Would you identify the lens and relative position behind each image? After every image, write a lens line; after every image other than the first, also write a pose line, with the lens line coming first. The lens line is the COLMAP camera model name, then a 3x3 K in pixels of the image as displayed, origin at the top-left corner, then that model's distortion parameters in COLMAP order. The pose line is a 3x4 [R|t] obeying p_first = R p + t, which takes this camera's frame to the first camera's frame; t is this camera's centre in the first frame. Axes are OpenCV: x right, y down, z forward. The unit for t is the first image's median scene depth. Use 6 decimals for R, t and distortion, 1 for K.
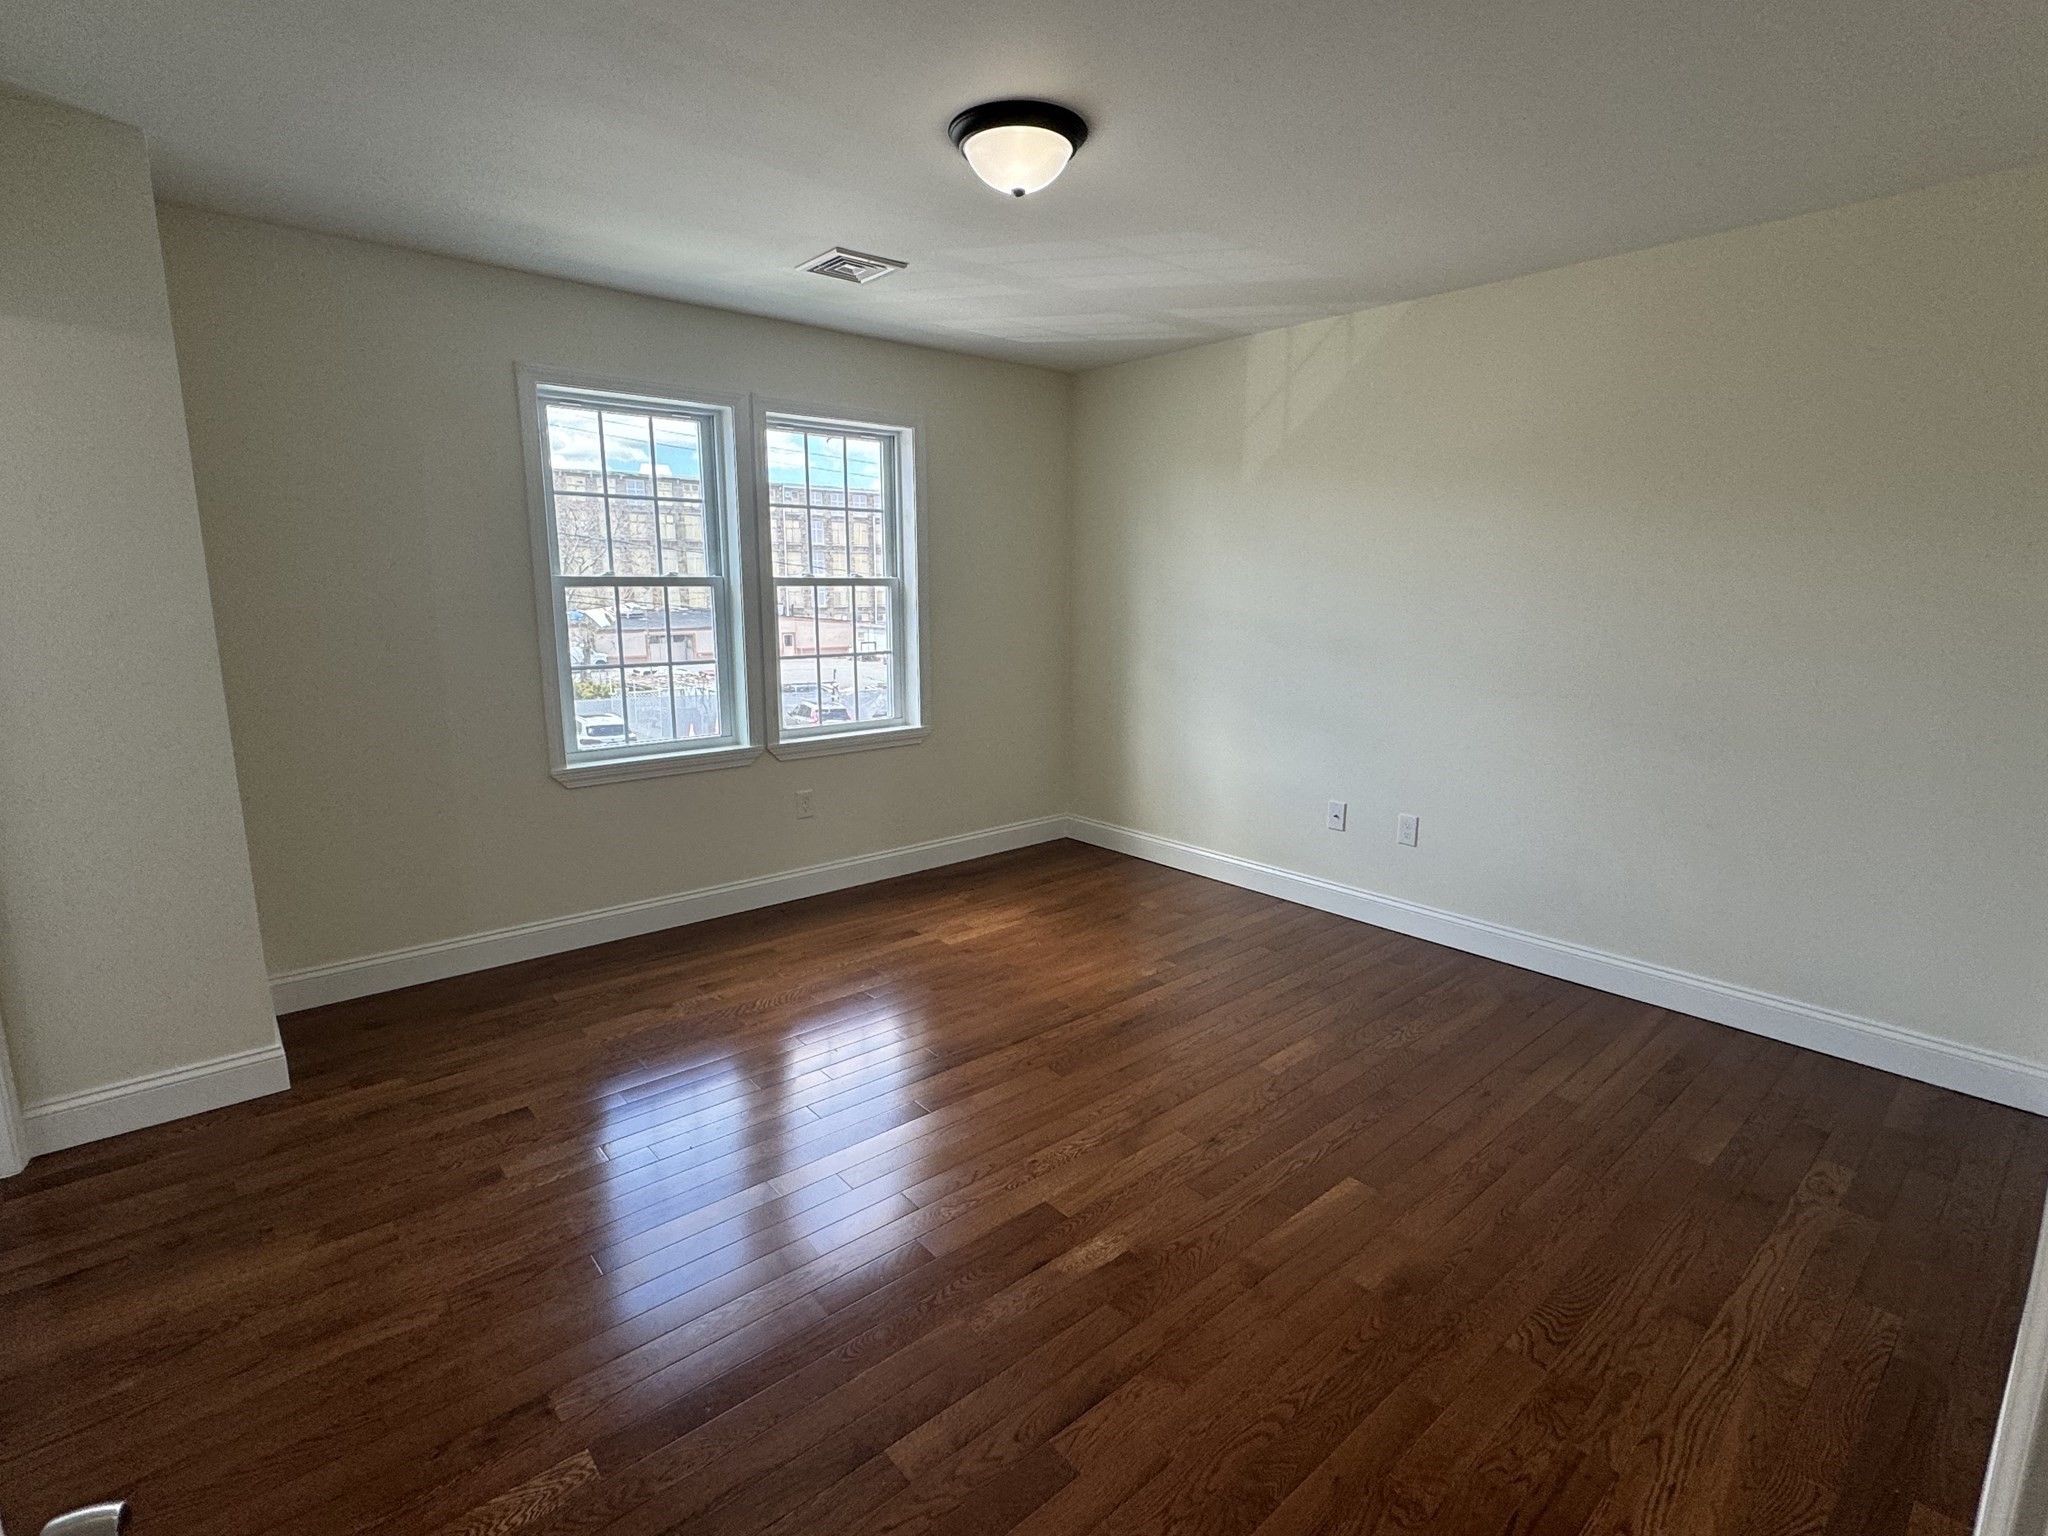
lens RADIAL K [[979.2, 0, 1019.9], [0, 979.2, 759.5], [0, 0, 1]] dist [-0.000698, -0.000793]
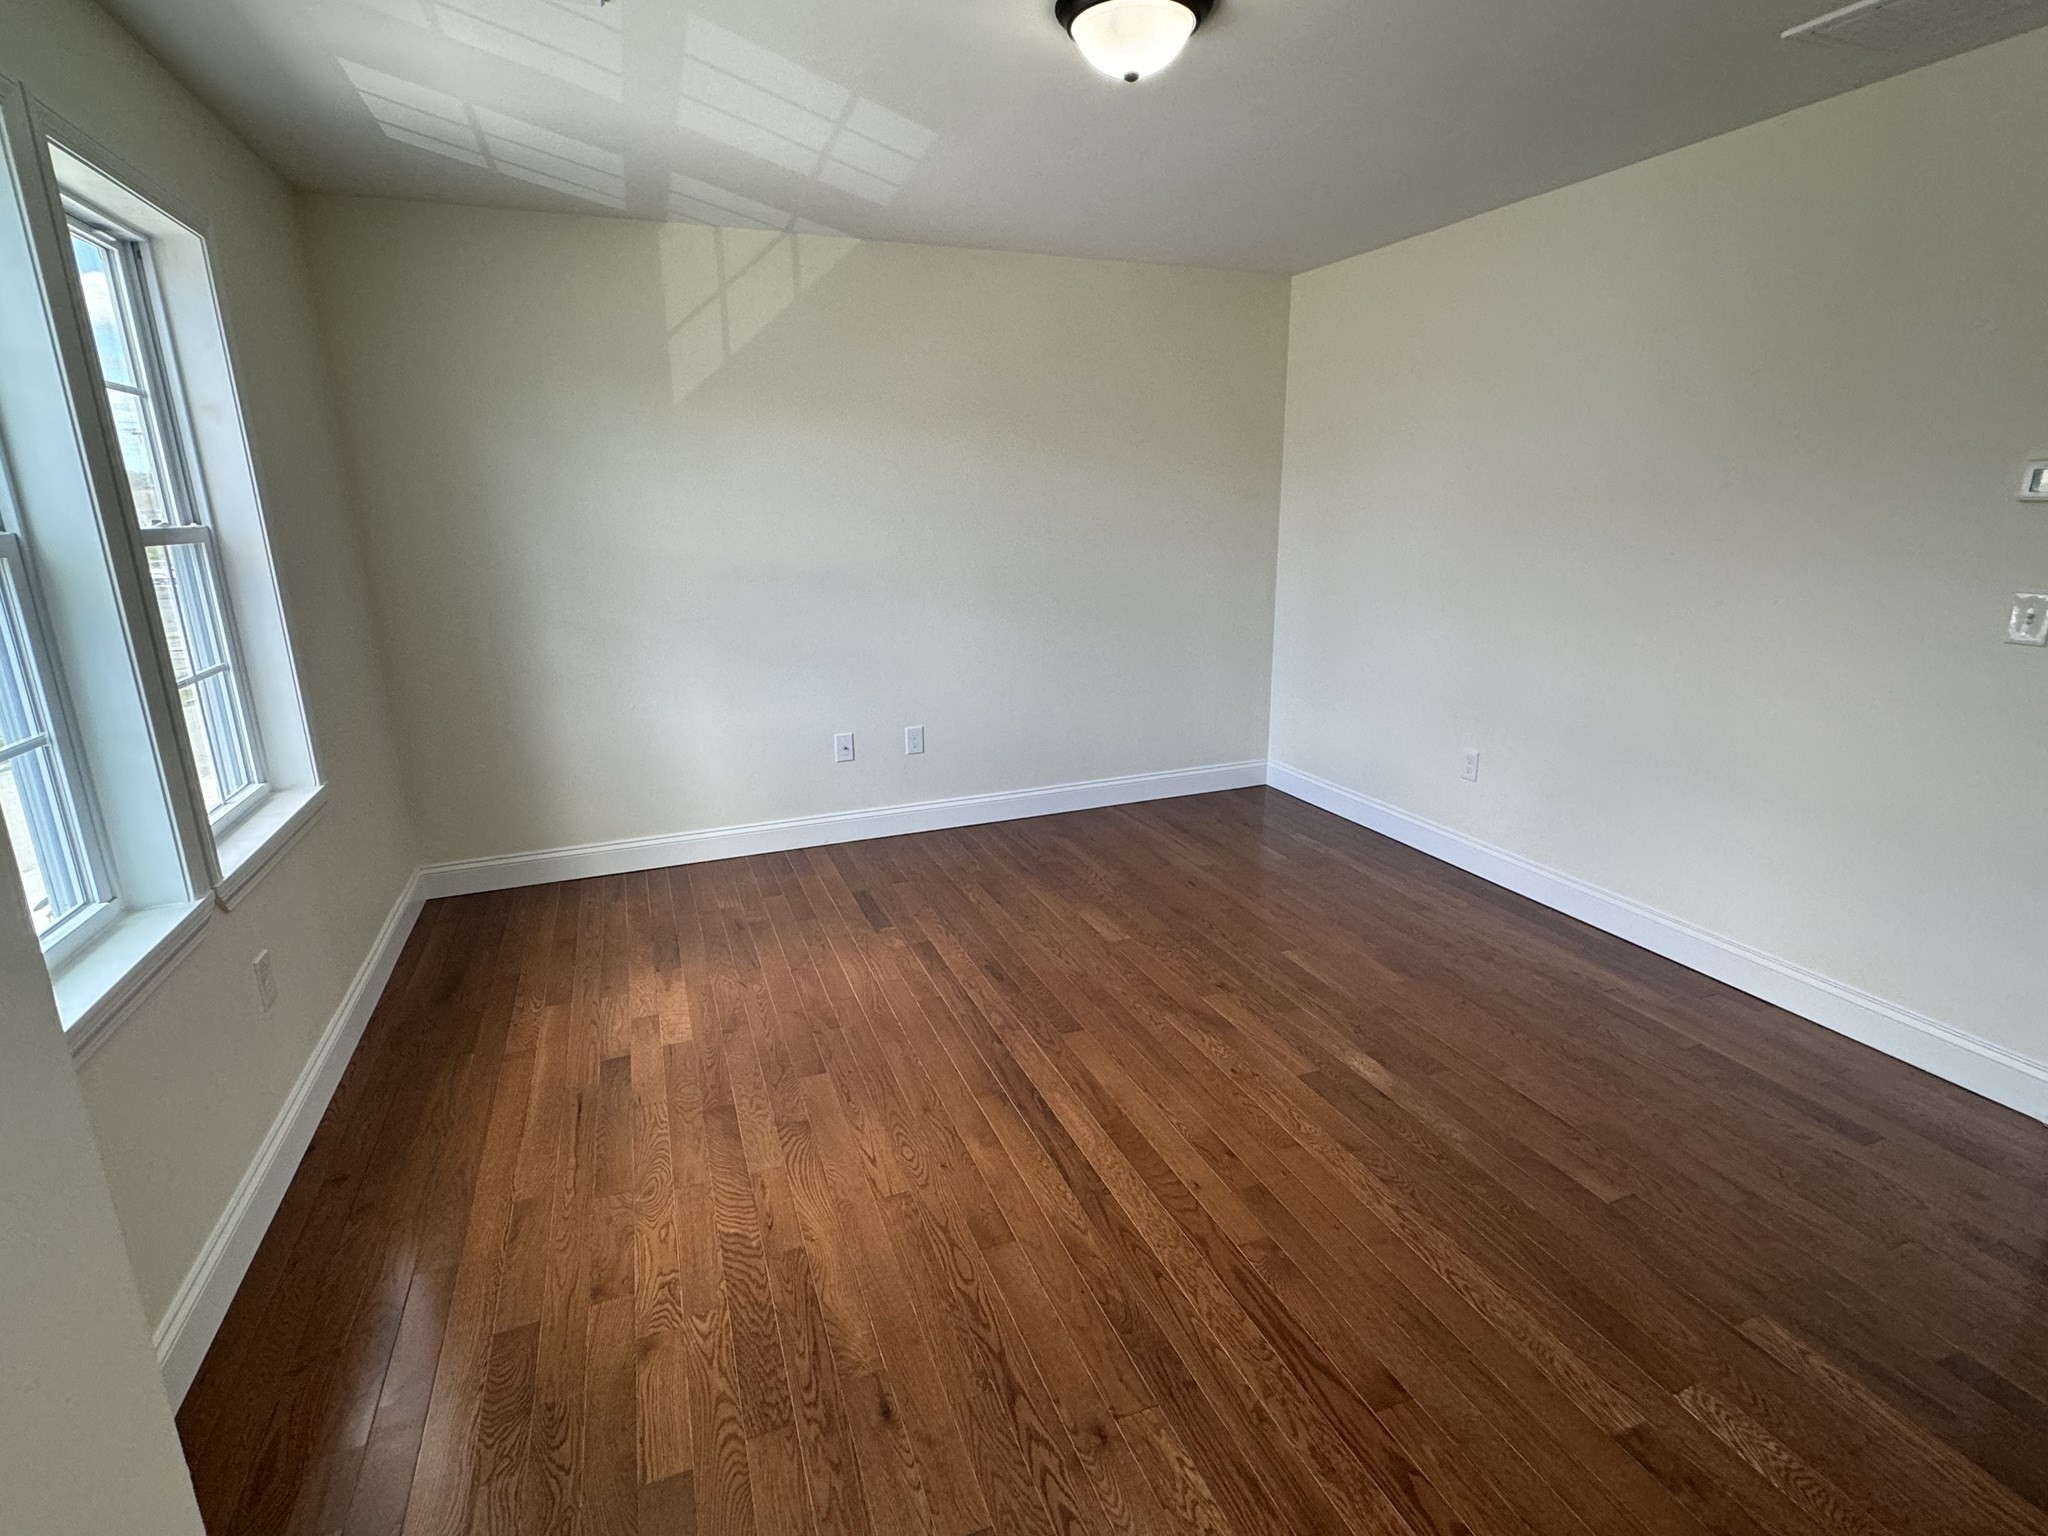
lens RADIAL K [[979.2, 0, 1019.9], [0, 979.2, 759.5], [0, 0, 1]] dist [-0.000698, -0.000793]
pose [[0.329855, -0.247387, 0.911041, -0.675162], [0.183682, 0.963428, 0.195107, -0.118210], [-0.925990, 0.102985, 0.363232, 0.564332]]
